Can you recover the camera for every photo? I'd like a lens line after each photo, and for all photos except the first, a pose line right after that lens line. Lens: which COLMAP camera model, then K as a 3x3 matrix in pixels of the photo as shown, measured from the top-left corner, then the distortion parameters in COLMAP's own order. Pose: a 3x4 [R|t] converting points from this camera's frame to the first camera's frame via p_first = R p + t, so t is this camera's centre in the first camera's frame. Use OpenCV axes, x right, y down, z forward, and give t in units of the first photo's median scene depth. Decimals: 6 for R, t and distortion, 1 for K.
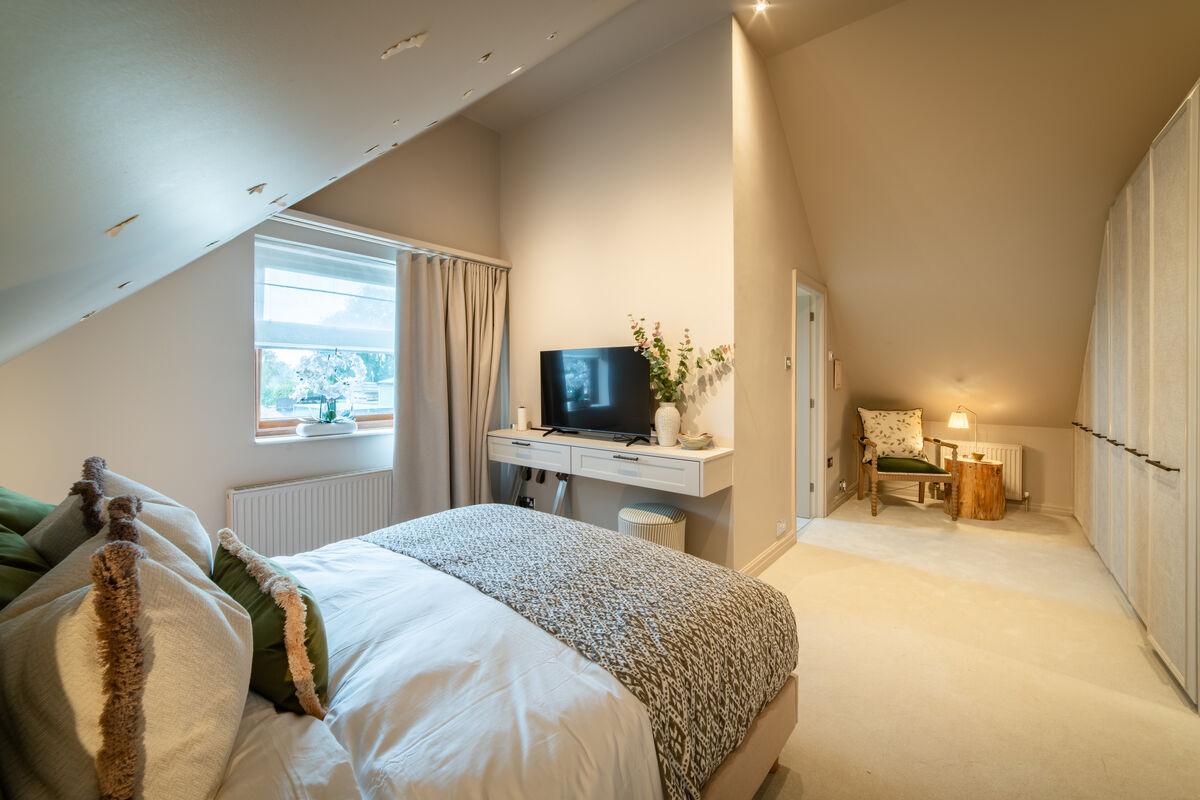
lens RADIAL K [[475.3, 0, 597.8], [0, 475.3, 387.0], [0, 0, 1]] dist [0.001386, 0.000412]
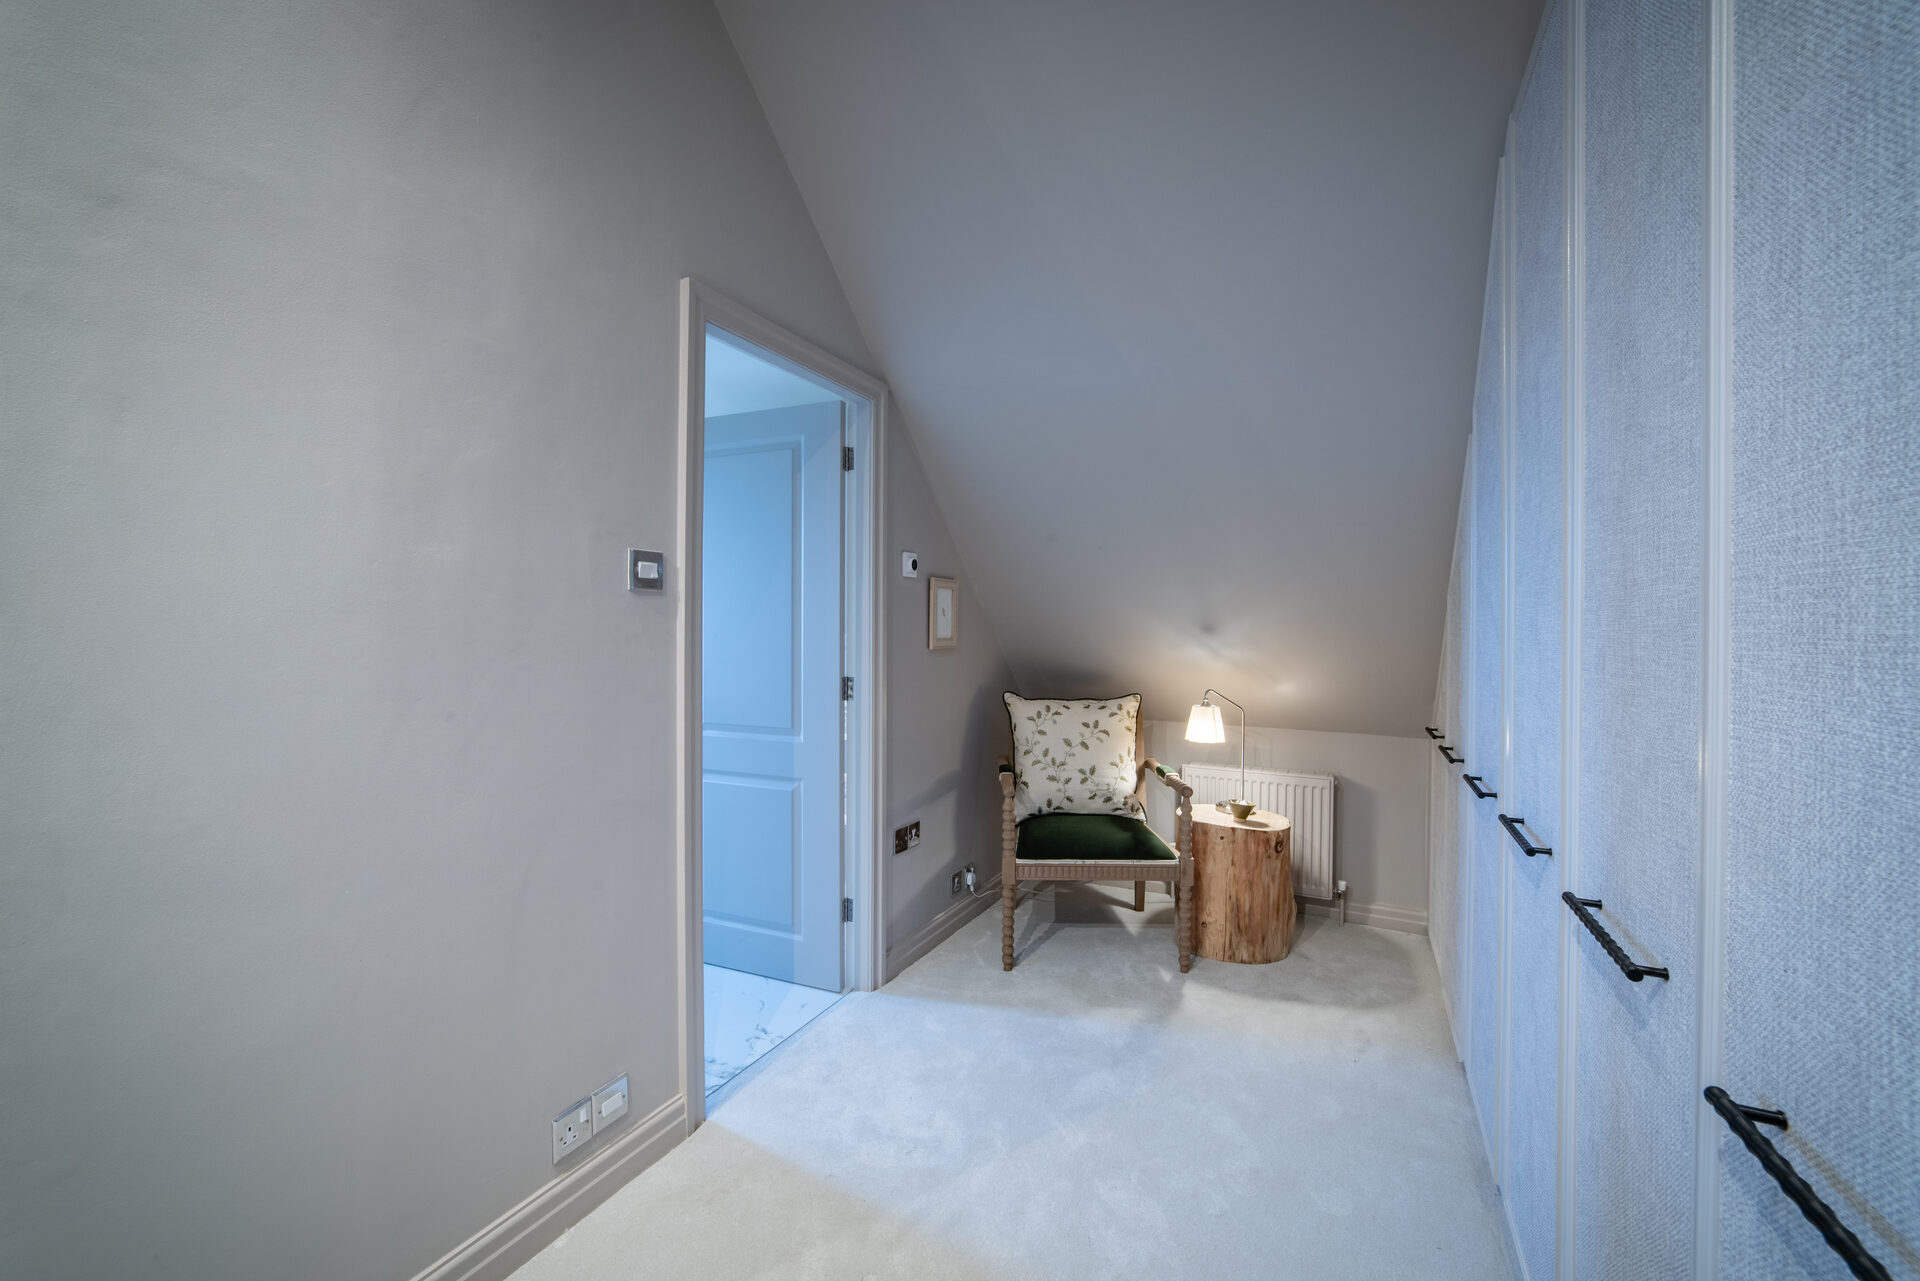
lens RADIAL K [[752.3, 0, 960.0], [0, 752.3, 640.5], [0, 0, 1]] dist [-0.017368, 0.000166]
pose [[0.978185, 0.003165, 0.207713, 0.409113], [-0.003666, 0.999991, 0.002024, -0.005020], [-0.207705, -0.002741, 0.978188, 0.393781]]
